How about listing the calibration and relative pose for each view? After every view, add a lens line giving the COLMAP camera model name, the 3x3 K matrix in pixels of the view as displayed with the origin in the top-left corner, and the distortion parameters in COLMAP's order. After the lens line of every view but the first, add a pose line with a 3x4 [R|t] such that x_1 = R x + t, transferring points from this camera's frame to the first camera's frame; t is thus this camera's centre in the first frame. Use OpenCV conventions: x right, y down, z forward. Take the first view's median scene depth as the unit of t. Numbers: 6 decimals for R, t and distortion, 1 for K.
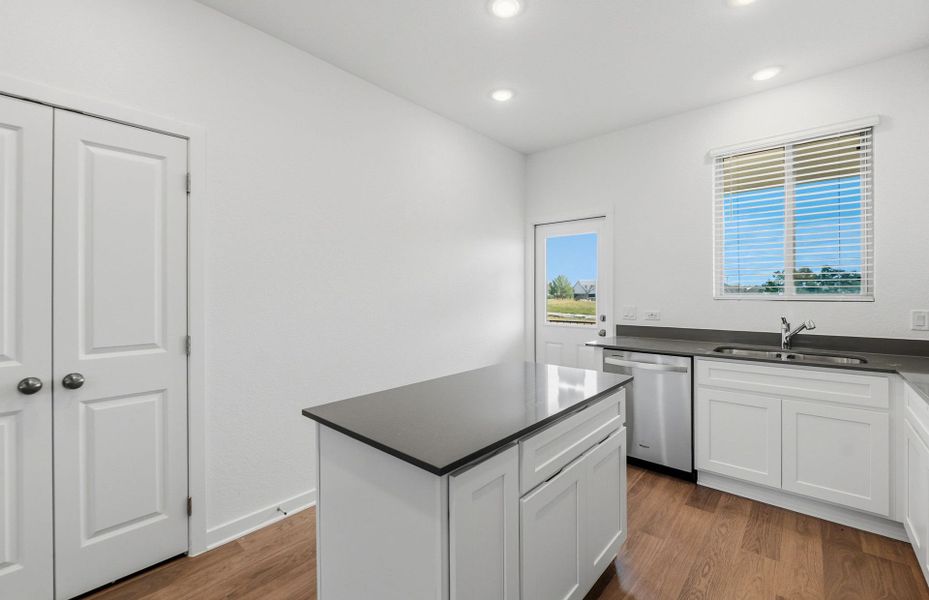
lens RADIAL K [[391.5, 0, 473.4], [0, 391.5, 291.7], [0, 0, 1]] dist [-0.000096, 0.000478]
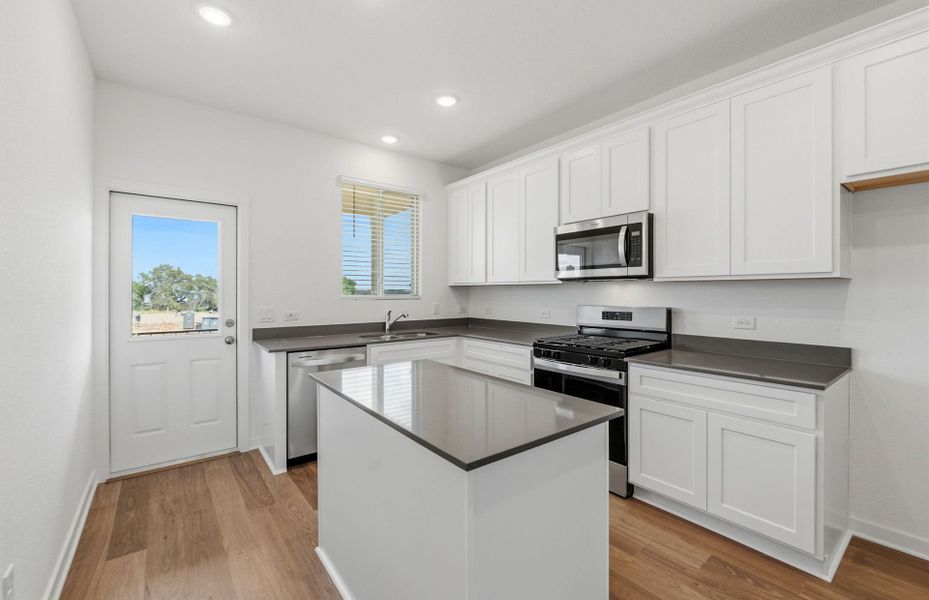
lens RADIAL K [[391.5, 0, 473.4], [0, 391.5, 291.7], [0, 0, 1]] dist [-0.000096, 0.000478]
pose [[0.186757, 0.008965, 0.982365, -0.556081], [-0.001045, 0.999960, -0.008927, 0.007462], [-0.982406, 0.000641, 0.186758, 0.417595]]
